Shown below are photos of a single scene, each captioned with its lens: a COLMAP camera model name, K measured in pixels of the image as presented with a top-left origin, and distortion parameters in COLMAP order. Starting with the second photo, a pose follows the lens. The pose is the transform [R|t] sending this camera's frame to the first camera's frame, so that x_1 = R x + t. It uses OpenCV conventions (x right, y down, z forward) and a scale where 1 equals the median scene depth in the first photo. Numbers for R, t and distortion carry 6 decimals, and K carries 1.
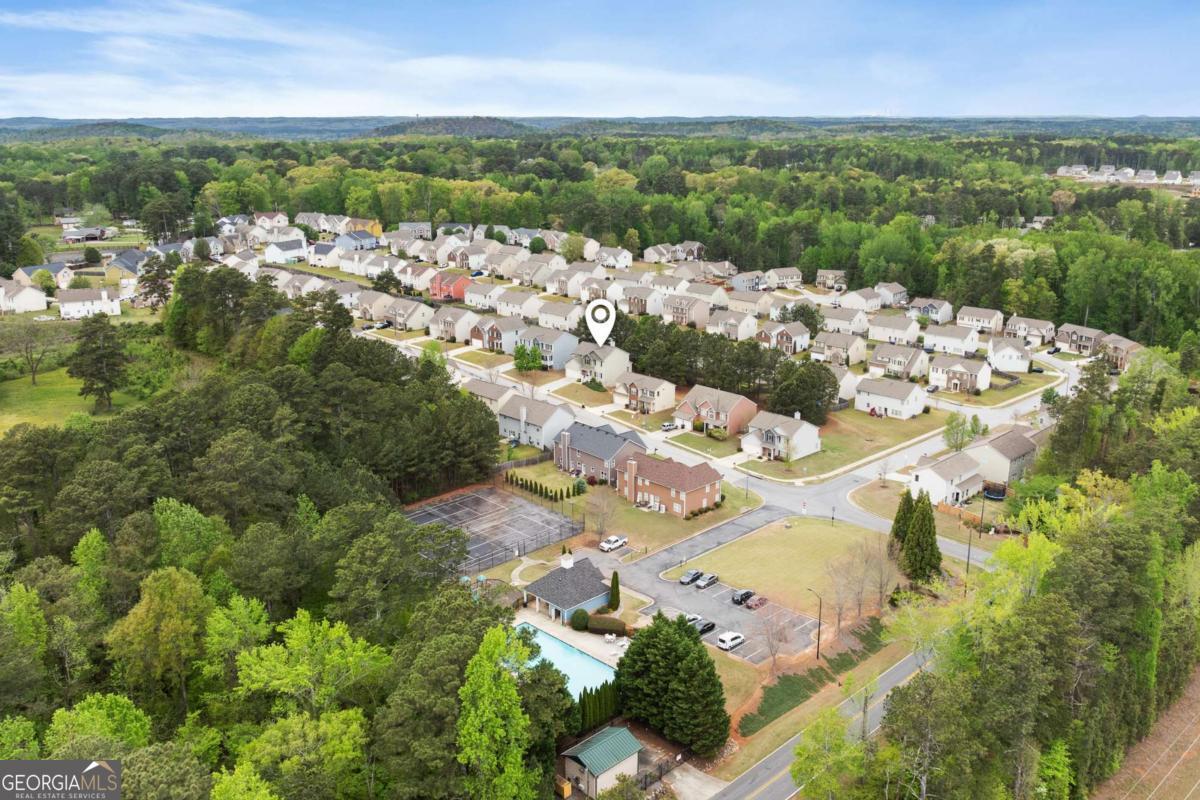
lens RADIAL K [[1004.2, 0, 600.0], [0, 1004.2, 400.0], [0, 0, 1]] dist [-0.007301, -0.031822]
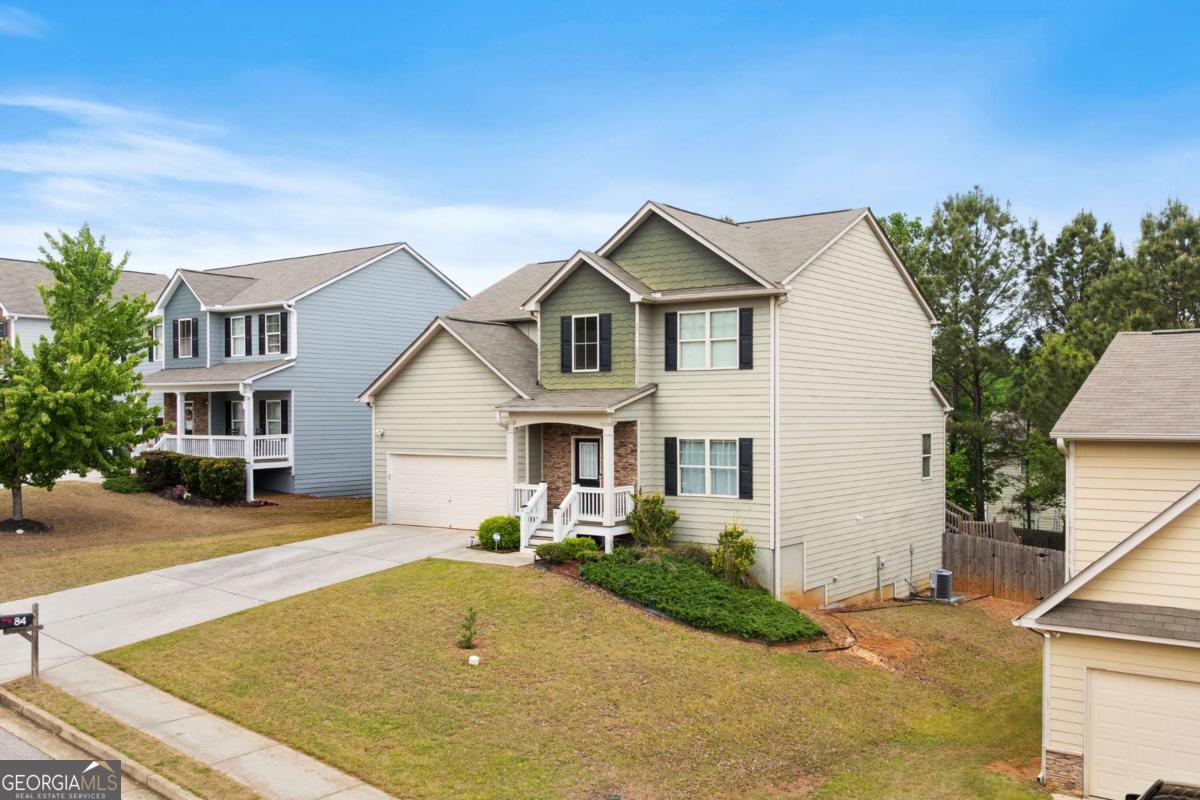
lens RADIAL K [[1102.8, 0, 603.0], [0, 1102.8, 416.1], [0, 0, 1]] dist [0.003401, -0.001873]
pose [[0.996224, 0.005563, 0.086647, -0.012561], [0.019019, 0.959729, -0.280282, -0.000591], [-0.084716, 0.280871, 0.955999, 0.557550]]
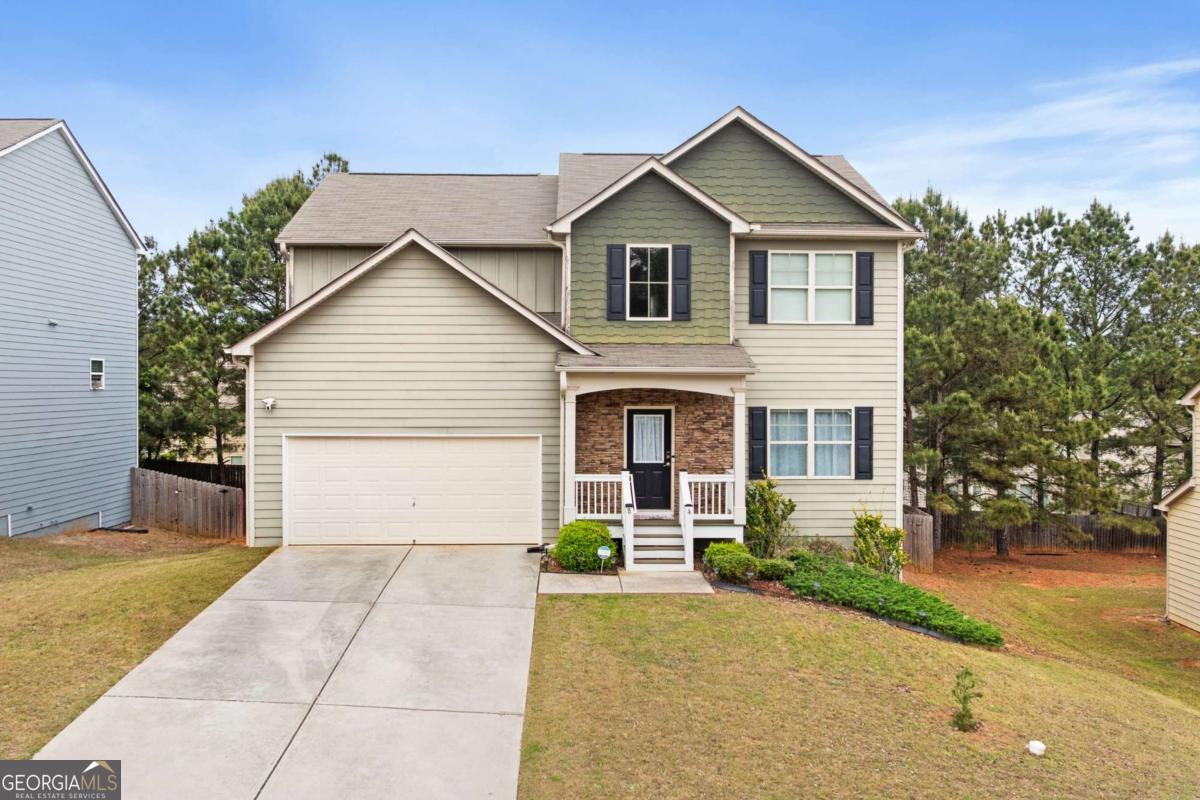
lens RADIAL K [[1004.2, 0, 600.0], [0, 1004.2, 400.0], [0, 0, 1]] dist [-0.007301, -0.031822]
pose [[0.732503, 0.001628, 0.680762, -0.040662], [0.183703, 0.962428, -0.199966, -0.009745], [-0.655510, 0.271534, 0.704682, 0.591135]]
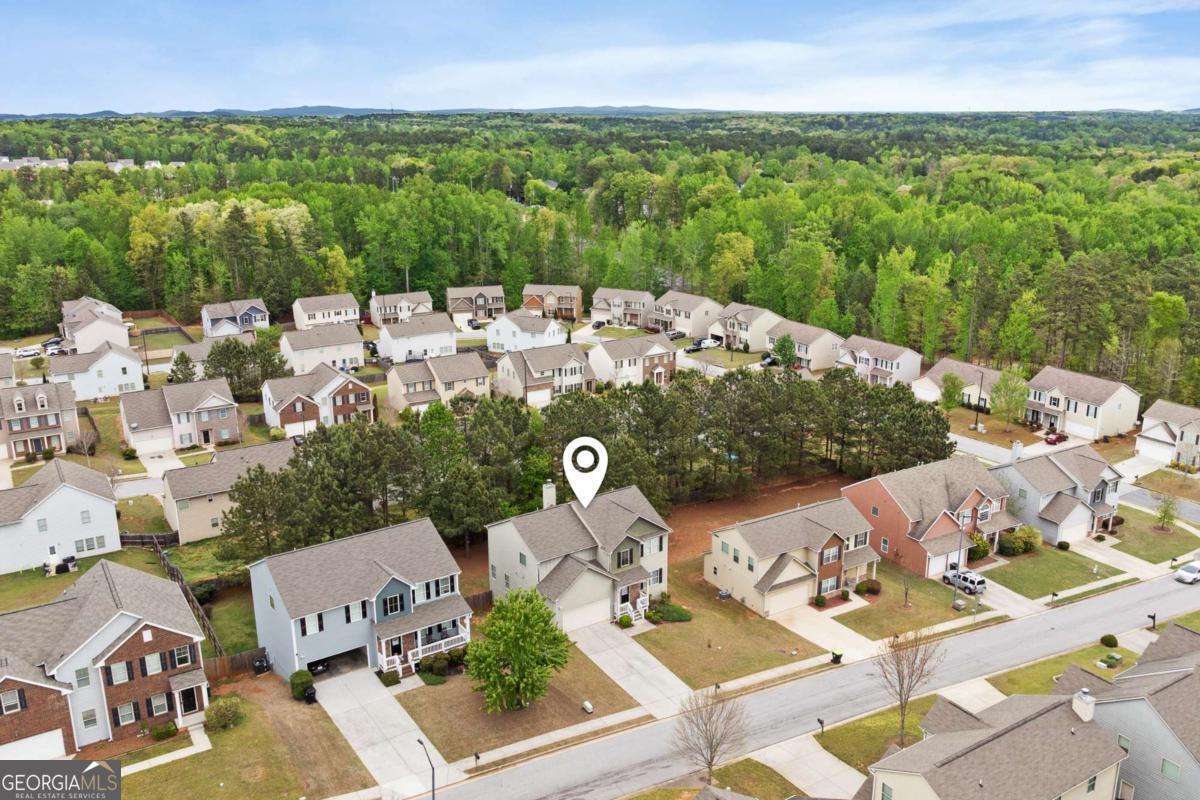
lens RADIAL K [[1015.0, 0, 603.6], [0, 1015.0, 401.4], [0, 0, 1]] dist [-0.009203, -0.009070]
pose [[0.226239, -0.266750, 0.936835, -0.192474], [0.269866, 0.941289, 0.202847, -0.096248], [-0.935942, 0.206929, 0.284943, 0.559675]]
